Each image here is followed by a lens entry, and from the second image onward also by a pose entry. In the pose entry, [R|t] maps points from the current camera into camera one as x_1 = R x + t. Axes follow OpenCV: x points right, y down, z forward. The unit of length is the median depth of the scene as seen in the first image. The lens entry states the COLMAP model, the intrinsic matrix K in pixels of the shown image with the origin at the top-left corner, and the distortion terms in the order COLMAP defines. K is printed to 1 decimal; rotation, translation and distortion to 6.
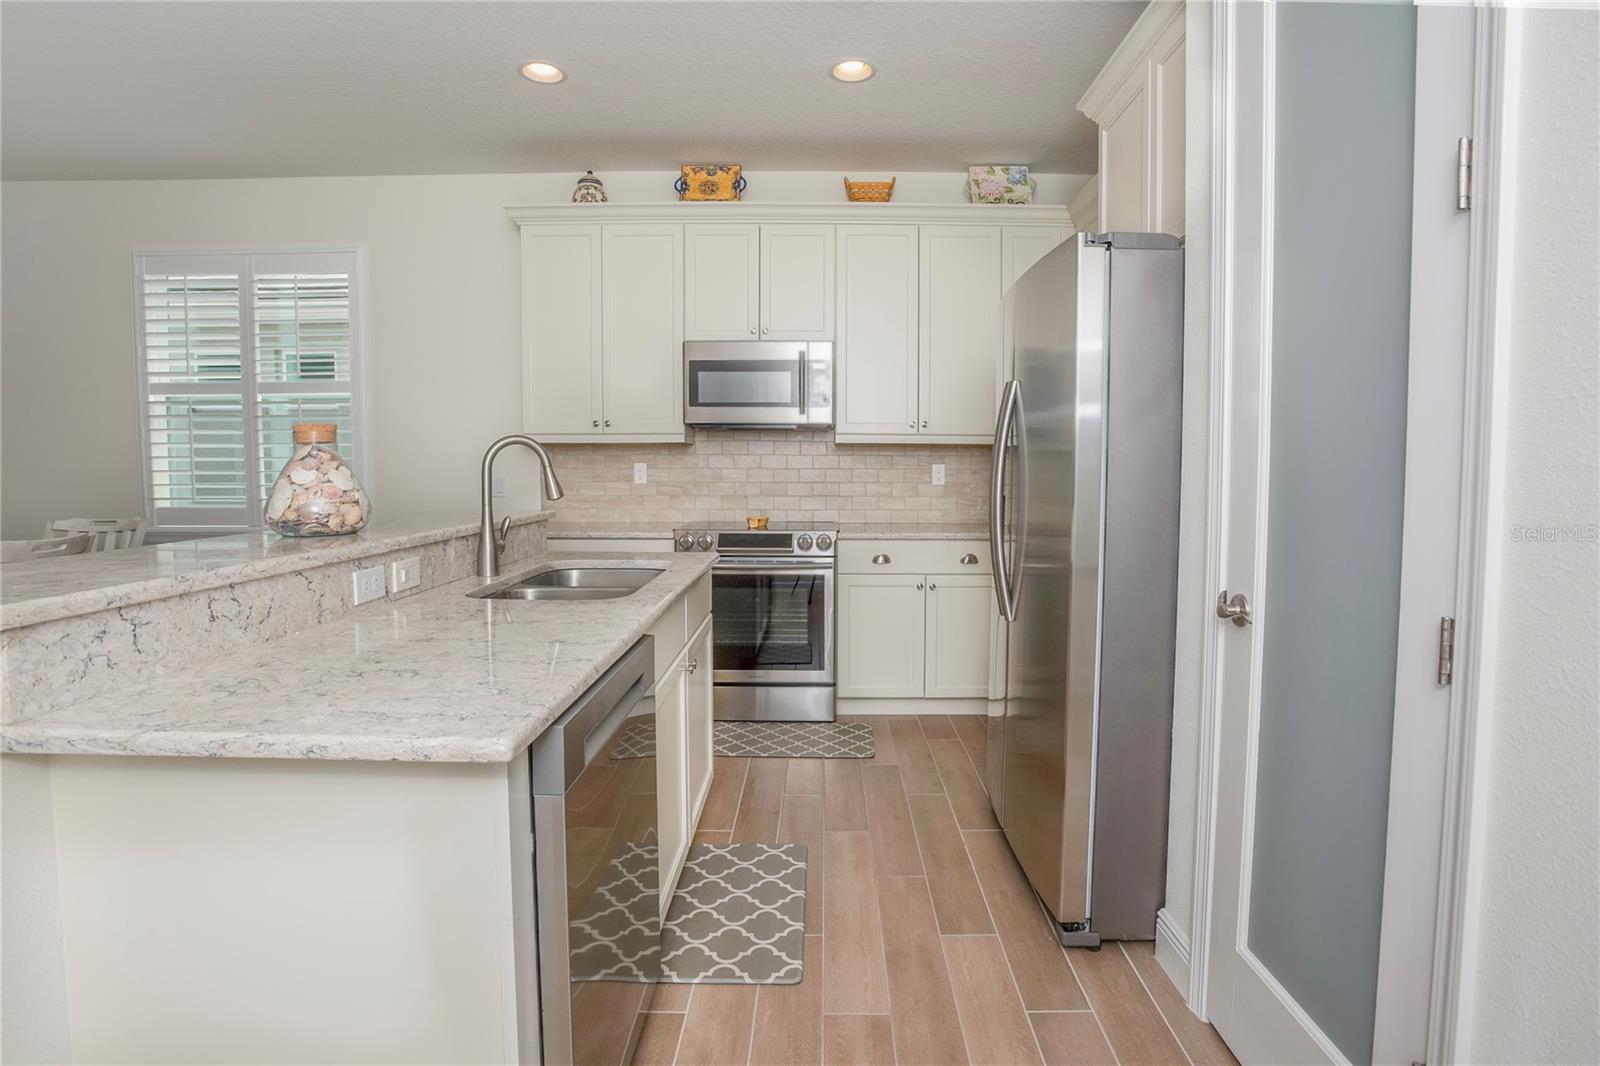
lens RADIAL K [[800.2, 0, 856.3], [0, 800.2, 530.8], [0, 0, 1]] dist [-0.034617, 0.000046]
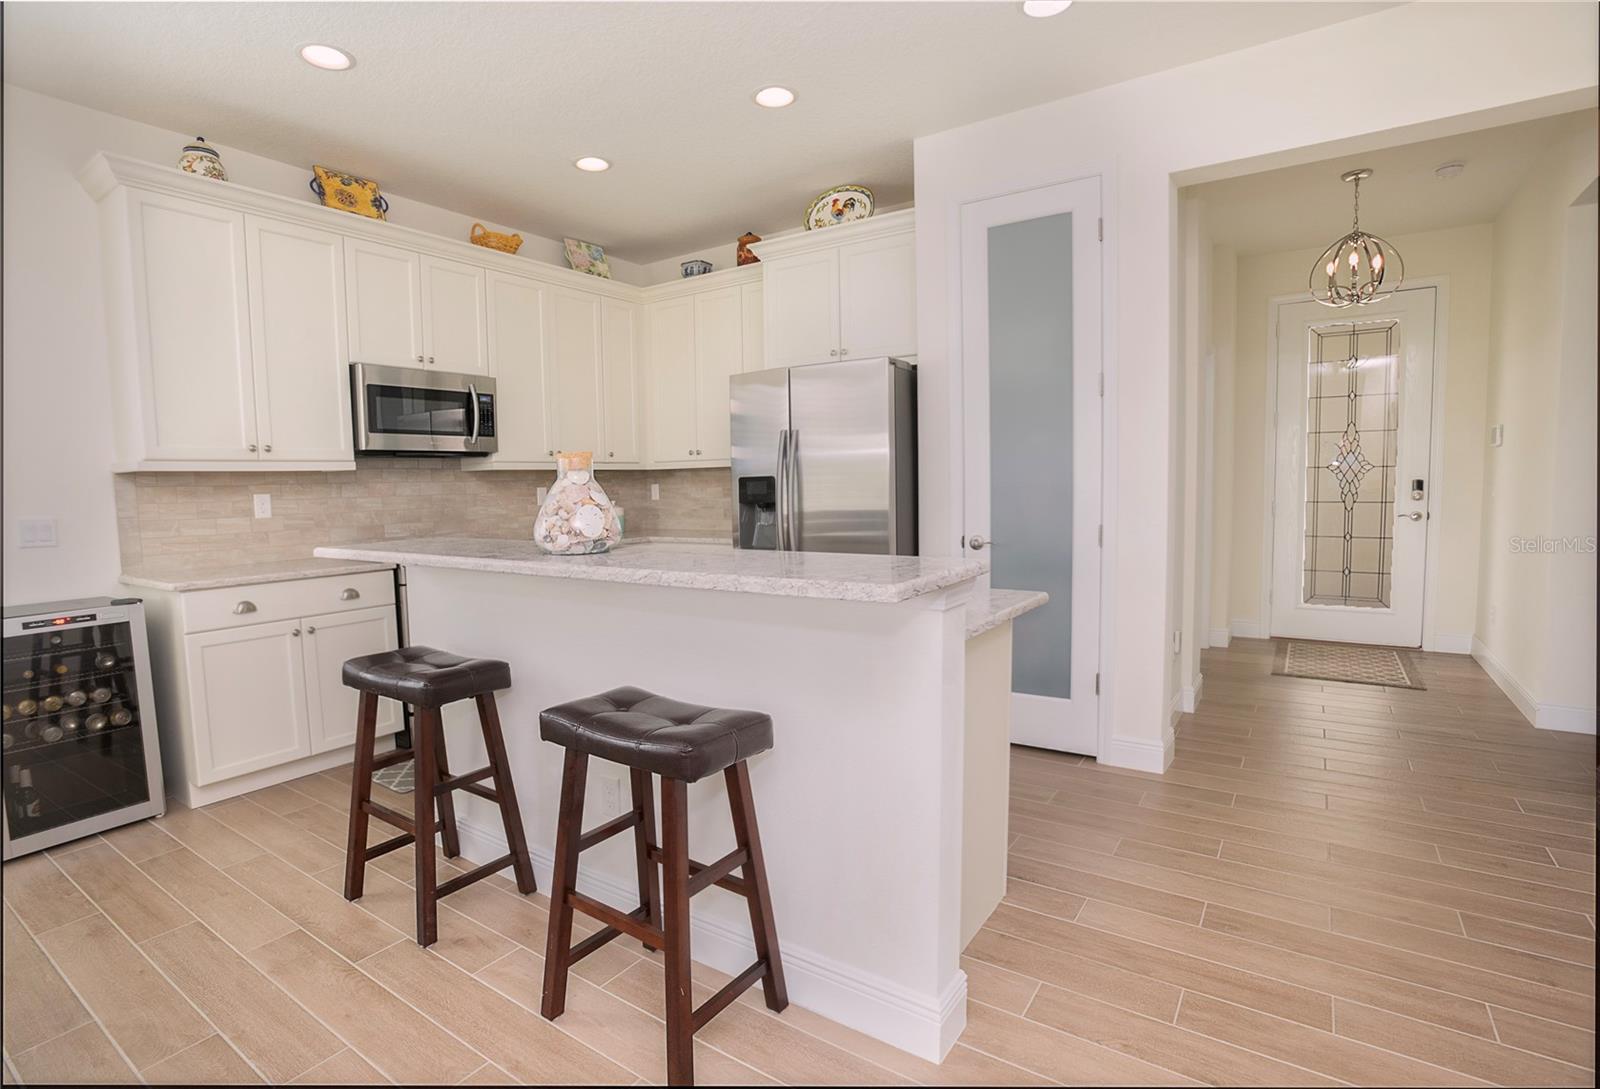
lens RADIAL K [[832.8, 0, 801.9], [0, 832.8, 581.2], [0, 0, 1]] dist [0.033875, 0.000561]
pose [[0.555602, -0.121927, 0.822460, -0.770958], [0.104642, 0.991578, 0.076308, 0.000186], [-0.824837, 0.043666, 0.563682, 0.003244]]
